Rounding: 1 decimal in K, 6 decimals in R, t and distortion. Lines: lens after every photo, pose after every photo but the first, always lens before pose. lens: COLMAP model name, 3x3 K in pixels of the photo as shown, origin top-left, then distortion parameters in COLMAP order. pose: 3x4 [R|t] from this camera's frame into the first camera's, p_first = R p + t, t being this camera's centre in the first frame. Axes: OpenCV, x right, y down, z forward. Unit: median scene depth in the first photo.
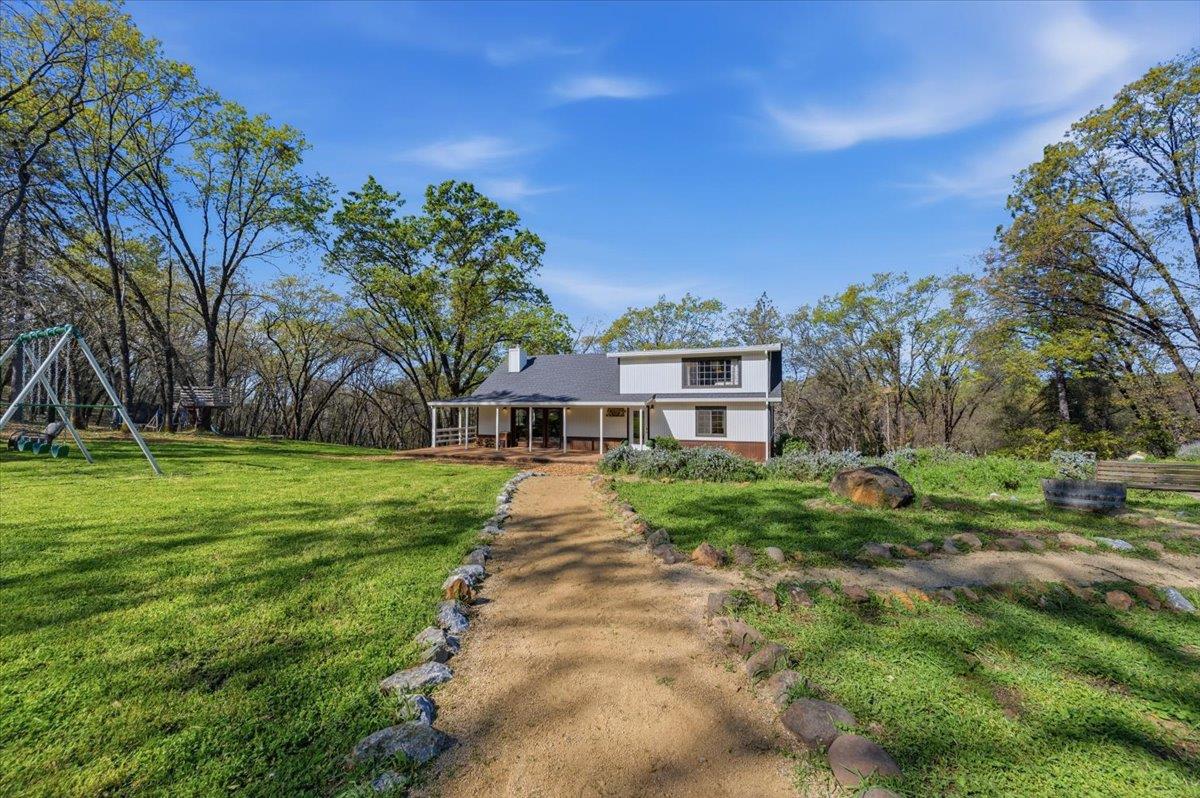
lens RADIAL K [[473.8, 0, 599.1], [0, 473.8, 397.1], [0, 0, 1]] dist [0.017851, 0.000567]
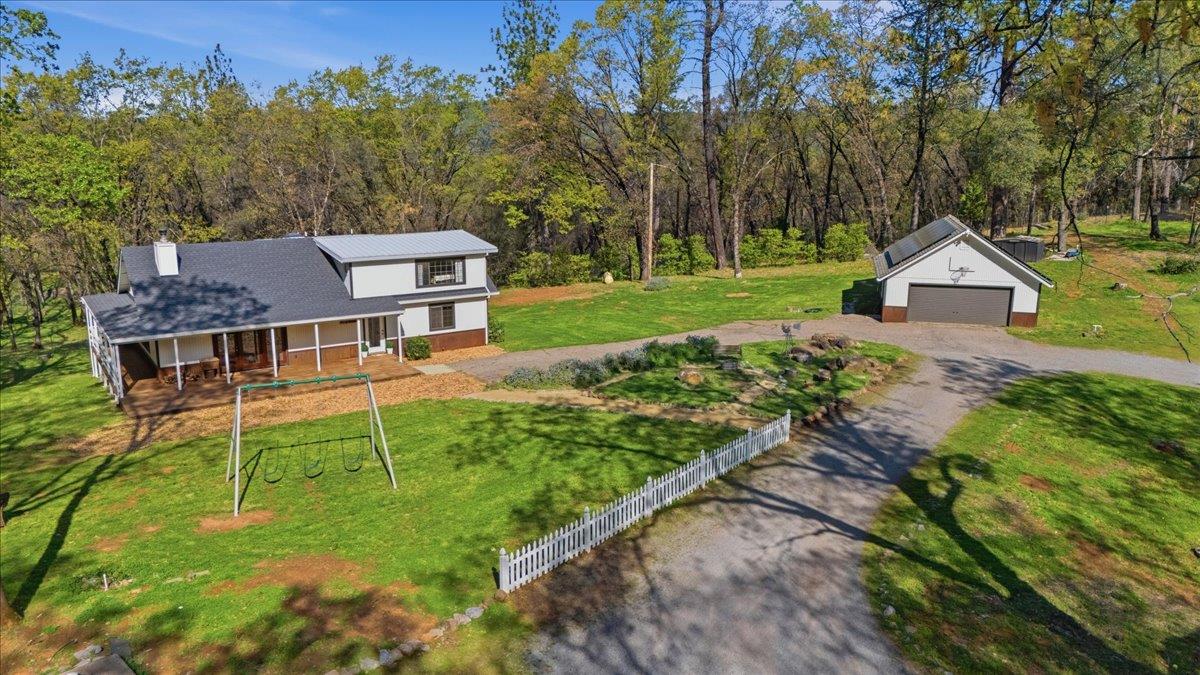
lens RADIAL K [[809.2, 0, 595.8], [0, 809.2, 336.0], [0, 0, 1]] dist [0.000320, -0.002605]
pose [[0.581898, -0.171803, 0.794908, -0.843091], [-0.020107, 0.974094, 0.225249, -0.266558], [-0.813013, -0.147055, 0.563369, -0.284532]]
